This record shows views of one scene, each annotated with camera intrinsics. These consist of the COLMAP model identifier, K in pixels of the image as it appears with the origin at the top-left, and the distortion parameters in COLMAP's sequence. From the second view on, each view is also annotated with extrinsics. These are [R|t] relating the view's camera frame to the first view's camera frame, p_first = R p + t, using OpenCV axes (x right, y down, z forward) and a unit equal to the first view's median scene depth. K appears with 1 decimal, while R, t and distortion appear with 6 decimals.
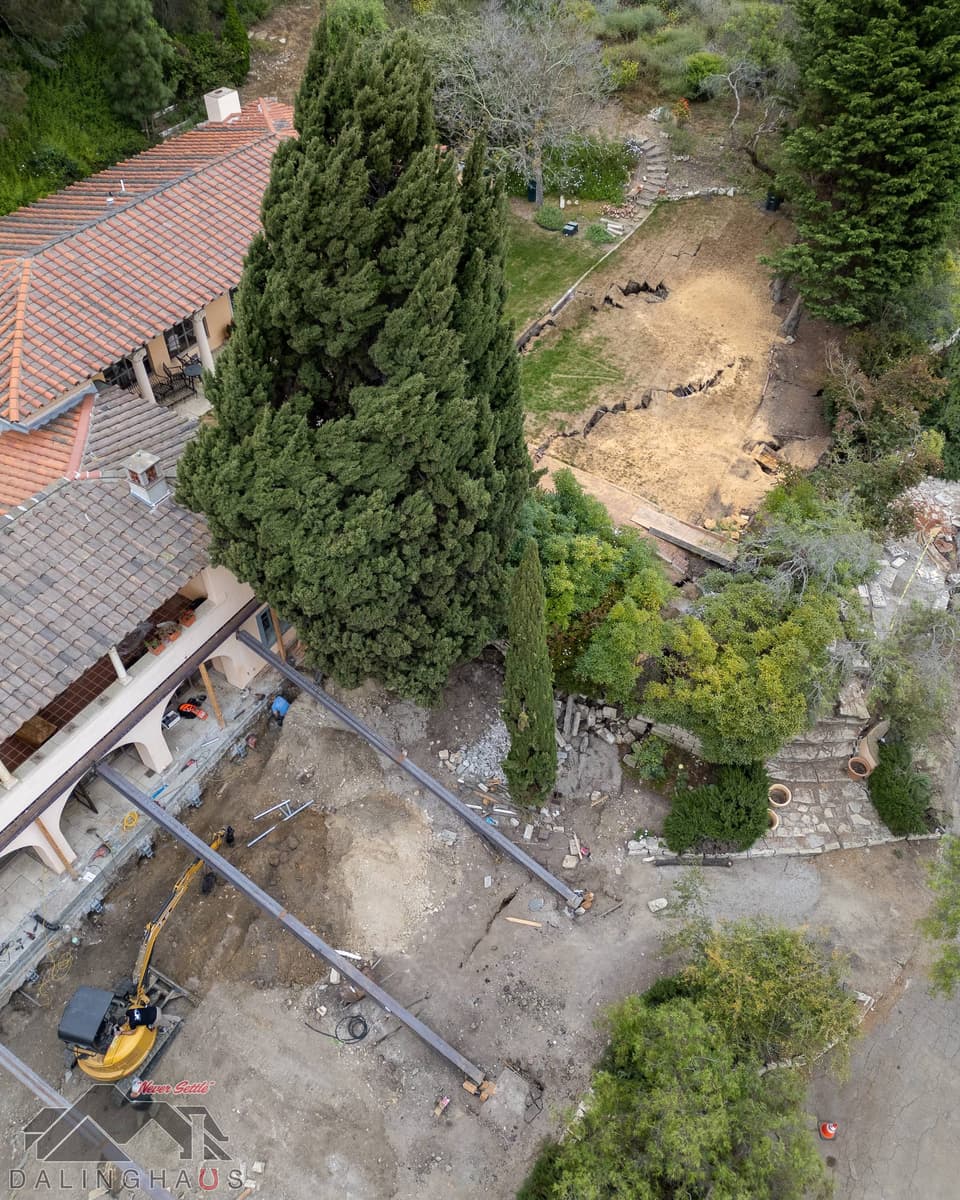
lens RADIAL K [[897.8, 0, 473.2], [0, 897.8, 562.8], [0, 0, 1]] dist [0.098808, -0.102931]
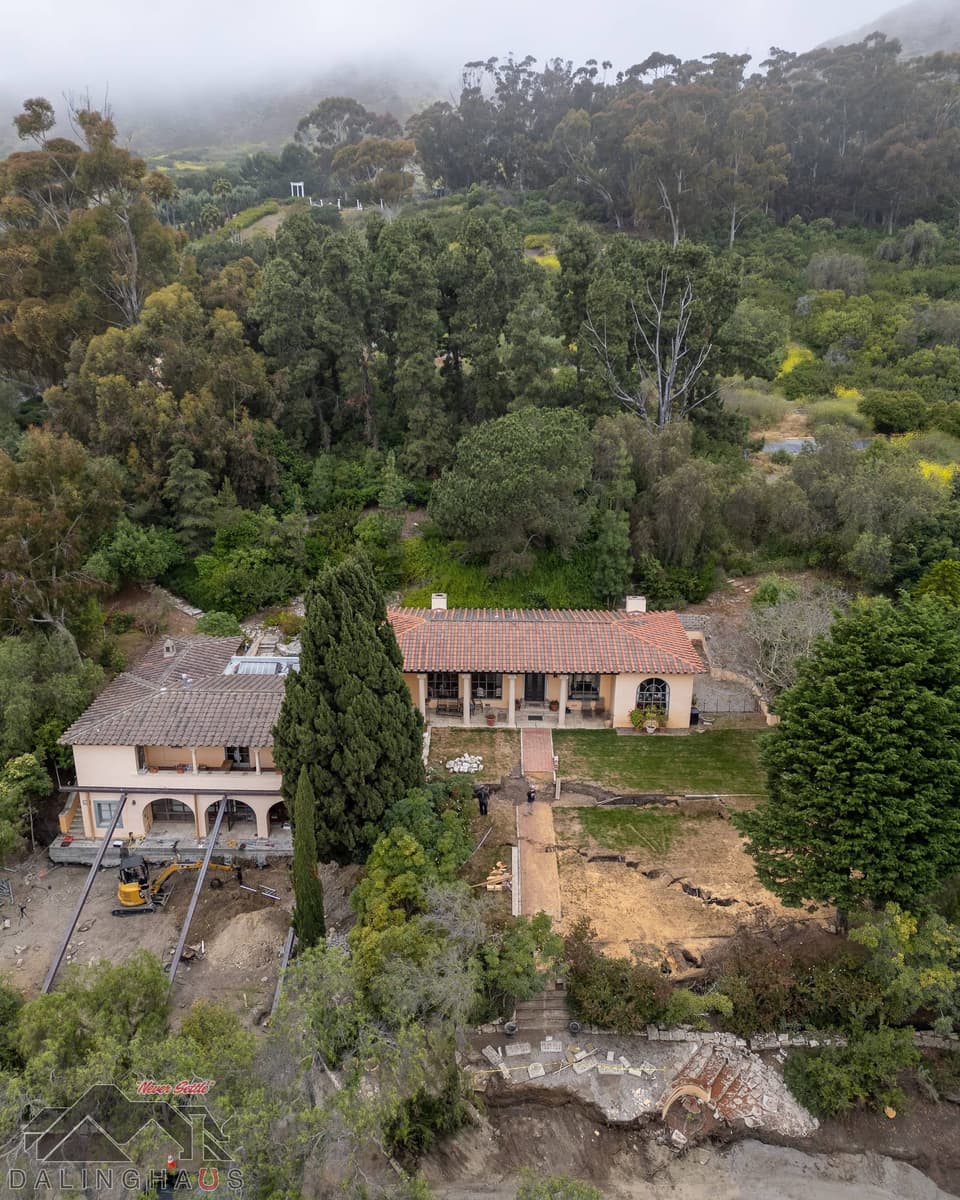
lens RADIAL K [[897.8, 0, 475.1], [0, 897.8, 578.1], [0, 0, 1]] dist [0.098808, -0.102931]
pose [[0.505305, 0.278965, -0.816606, 1.022208], [-0.620229, 0.775354, -0.118917, -0.199276], [0.599985, 0.566573, 0.564812, -0.115890]]
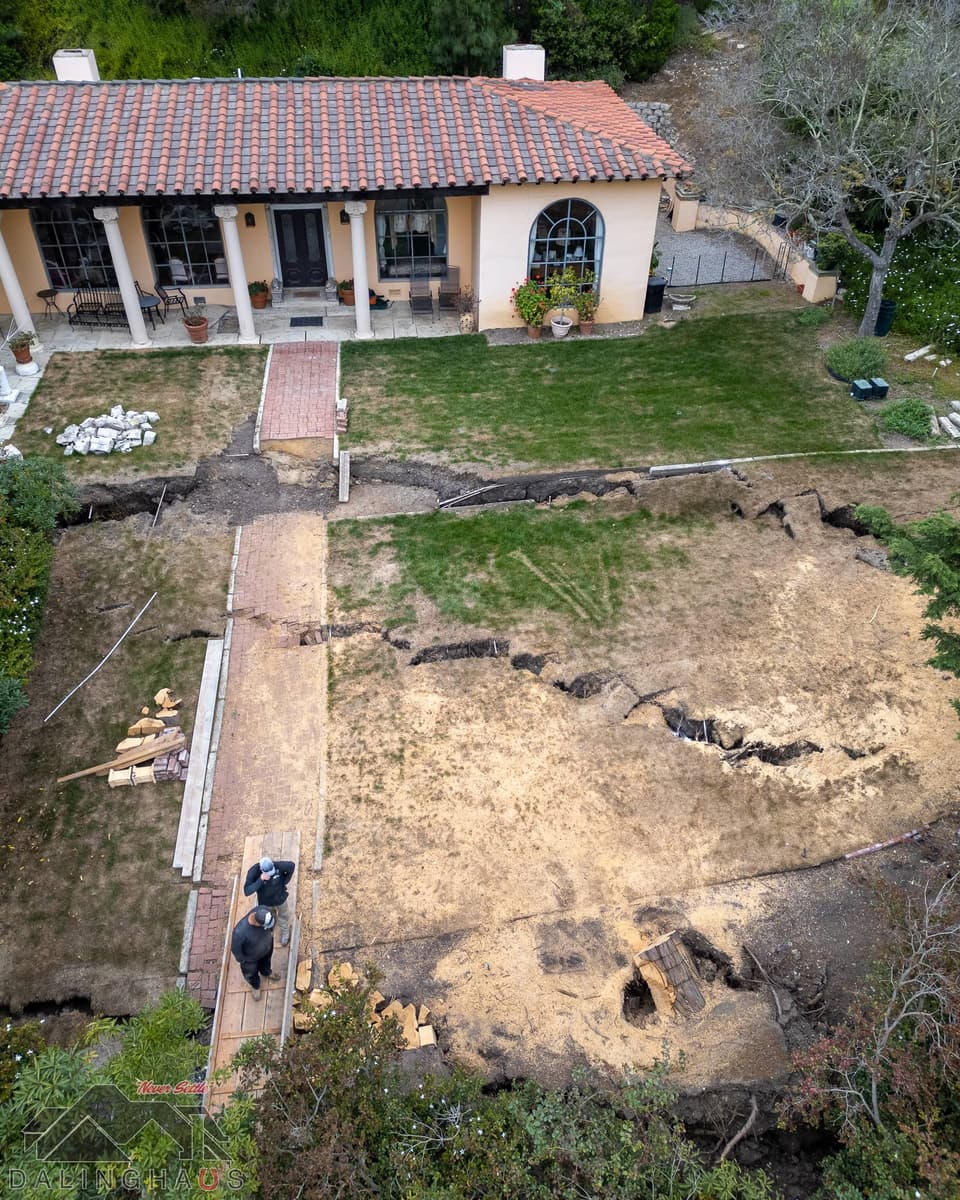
lens RADIAL K [[897.8, 0, 473.1], [0, 897.8, 572.9], [0, 0, 1]] dist [0.098808, -0.102931]
pose [[0.617605, 0.496782, -0.609731, 0.422493], [-0.566713, 0.818653, 0.092972, -0.244122], [0.545345, 0.288123, 0.787137, 0.598428]]
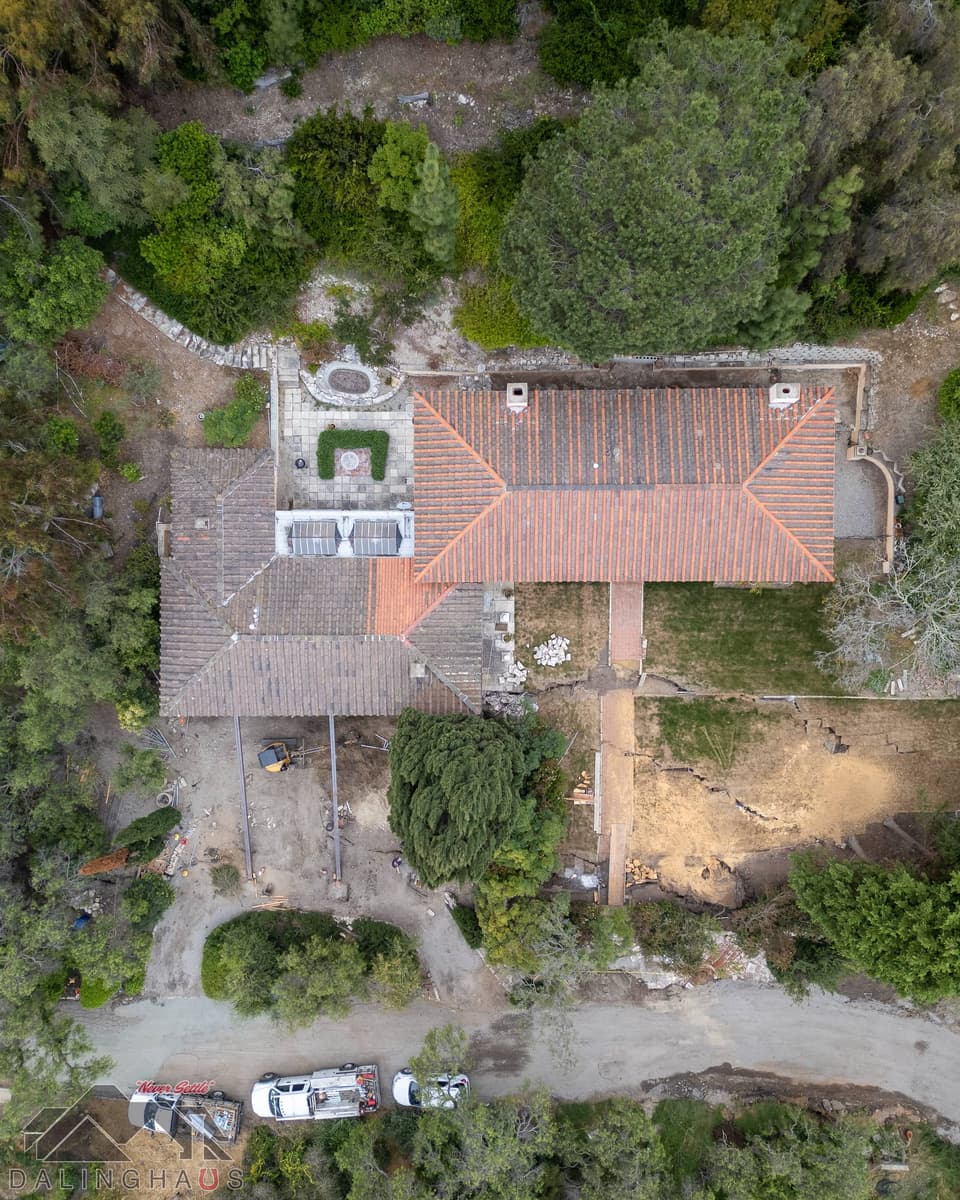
lens RADIAL K [[897.8, 0, 471.6], [0, 897.8, 601.7], [0, 0, 1]] dist [0.098808, -0.102931]
pose [[0.521531, 0.853178, -0.009620, -0.285582], [-0.605236, 0.377869, 0.700646, -1.152836], [0.601411, -0.359586, 0.713444, -0.228671]]
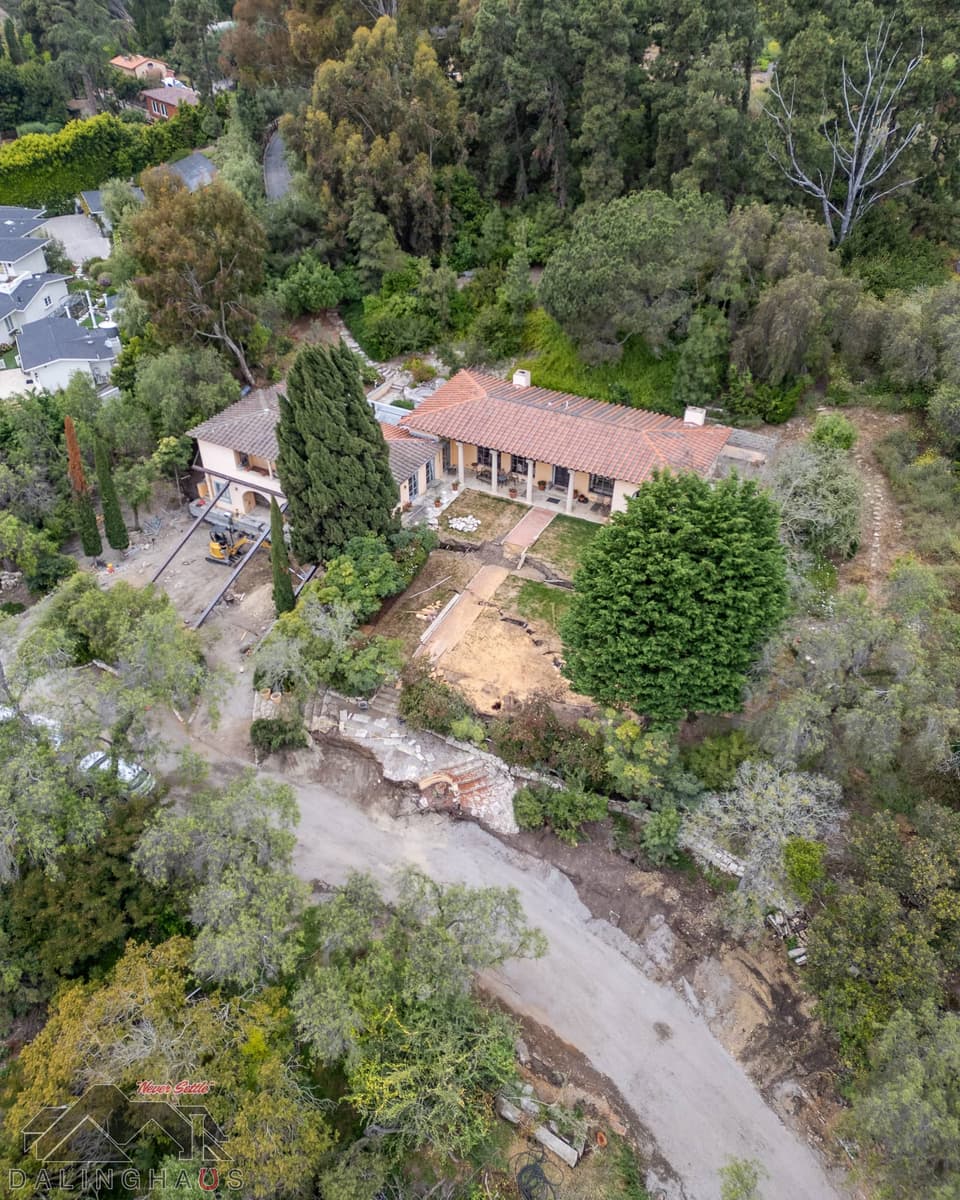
lens RADIAL K [[897.8, 0, 478.2], [0, 897.8, 596.3], [0, 0, 1]] dist [0.098808, -0.102931]
pose [[0.068121, 0.611680, -0.788167, 1.414495], [-0.718137, 0.578461, 0.386863, -0.781255], [0.692560, 0.539658, 0.478675, 0.129376]]
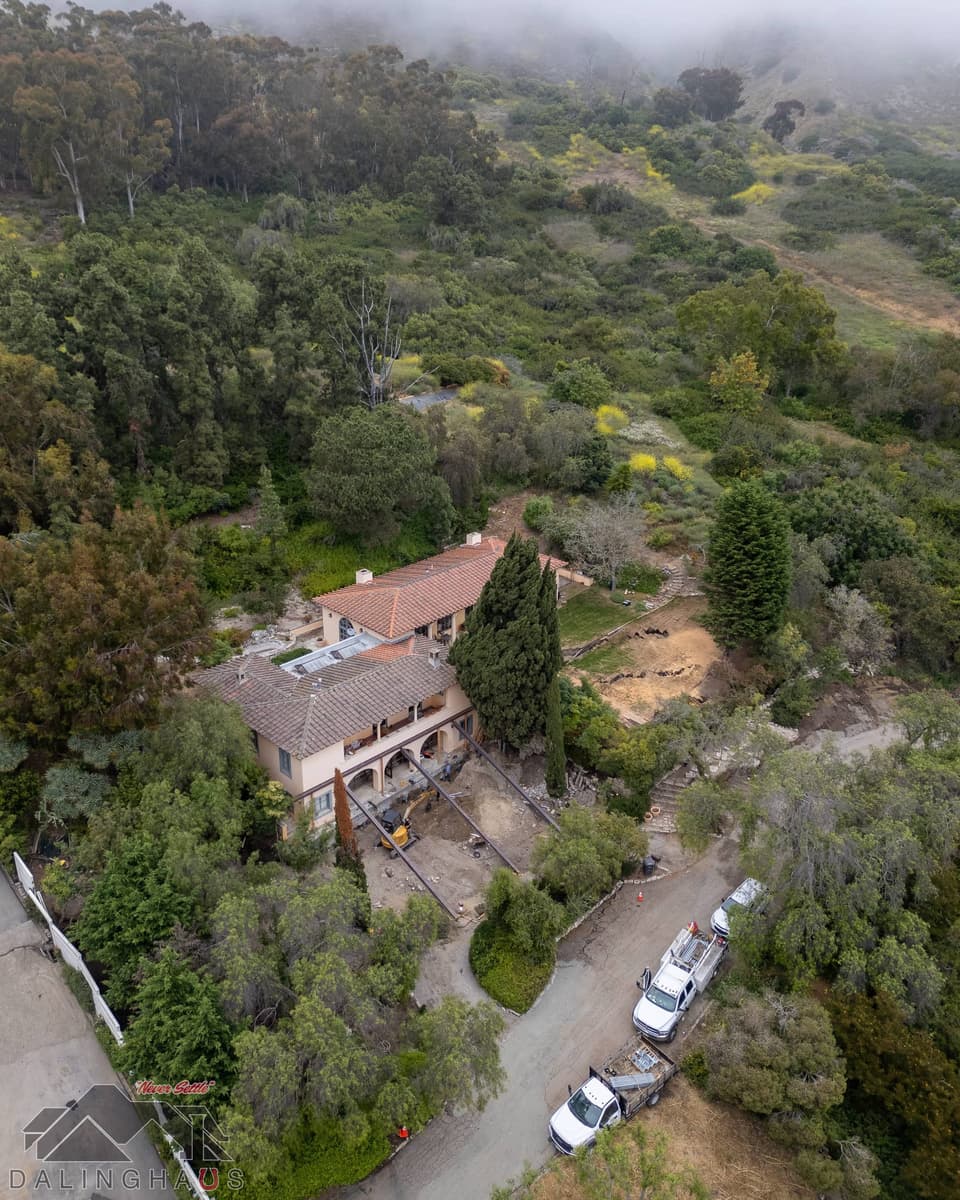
lens RADIAL K [[897.8, 0, 468.5], [0, 897.8, 603.5], [0, 0, 1]] dist [0.098808, -0.102931]
pose [[0.974375, 0.092970, -0.204818, 0.216598], [-0.161923, 0.921954, -0.351826, 0.506806], [0.156123, 0.375975, 0.913383, -1.139353]]
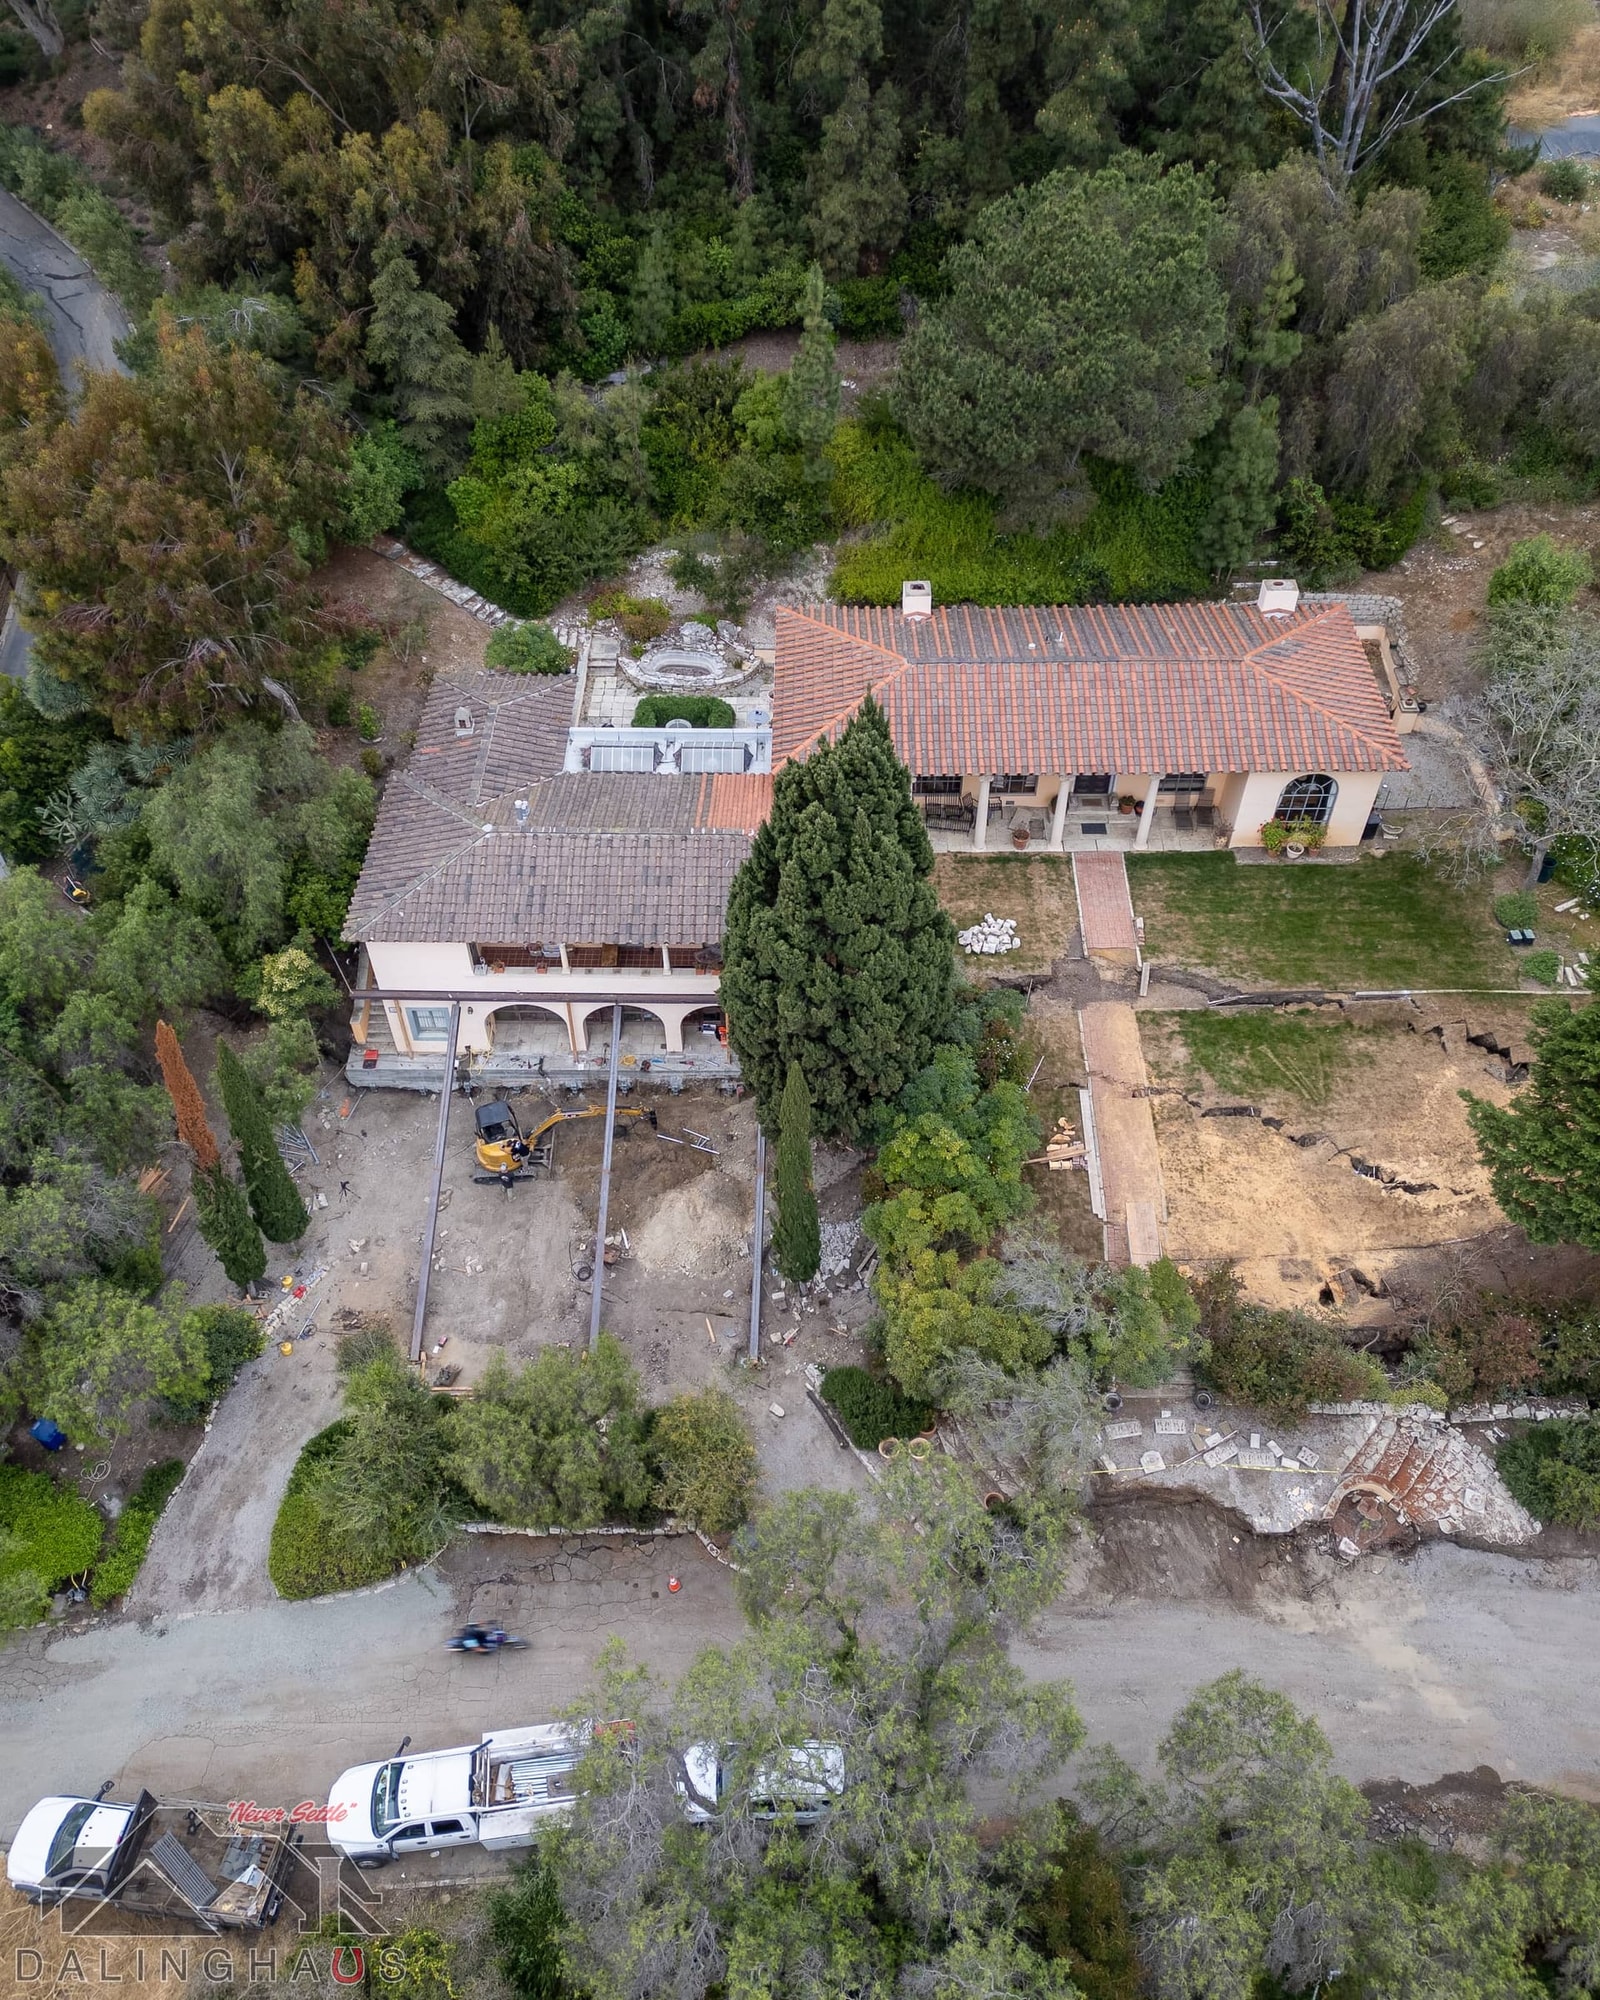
lens RADIAL K [[1545.4, 0, 796.9], [0, 1545.4, 984.4], [0, 0, 1]] dist [0.091199, -0.090741]
pose [[0.511027, 0.619647, -0.595726, 0.735126], [-0.608002, 0.750481, 0.259059, -0.382717], [0.607607, 0.229816, 0.760262, -0.414340]]
